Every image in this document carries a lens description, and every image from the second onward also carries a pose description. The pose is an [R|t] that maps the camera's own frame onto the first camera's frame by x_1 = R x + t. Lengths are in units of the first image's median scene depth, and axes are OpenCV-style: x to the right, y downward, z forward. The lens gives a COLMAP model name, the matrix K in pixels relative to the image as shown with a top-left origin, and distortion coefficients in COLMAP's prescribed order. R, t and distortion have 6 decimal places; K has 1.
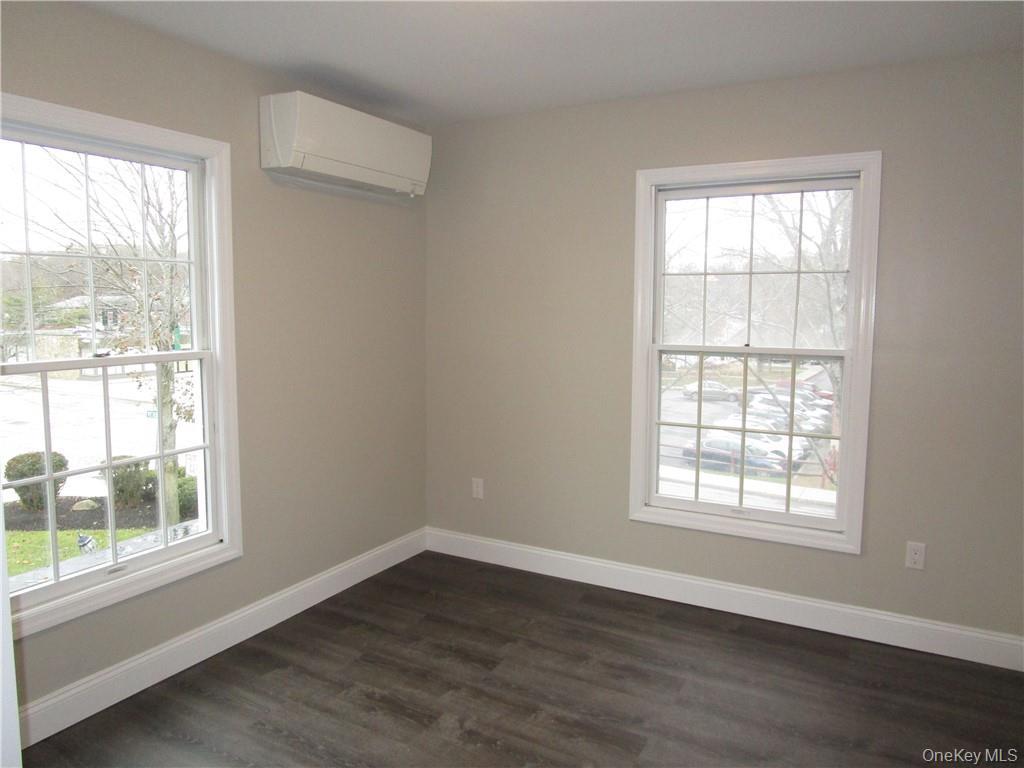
lens RADIAL K [[730.8, 0, 508.5], [0, 730.8, 378.9], [0, 0, 1]] dist [-0.045801, 0.026050]
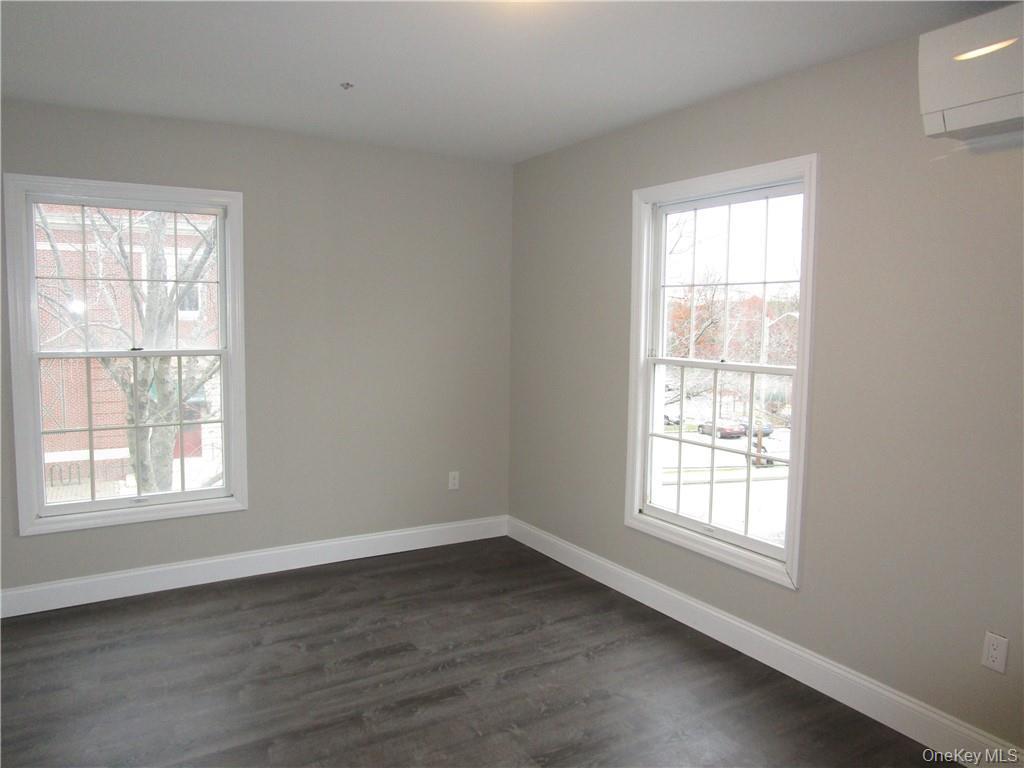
lens RADIAL K [[730.8, 0, 508.5], [0, 730.8, 378.9], [0, 0, 1]] dist [-0.045801, 0.026050]
pose [[0.915986, 0.041996, -0.399006, 0.445452], [-0.043268, 0.999047, 0.005821, -0.012804], [0.398870, 0.011933, 0.916930, -0.007132]]
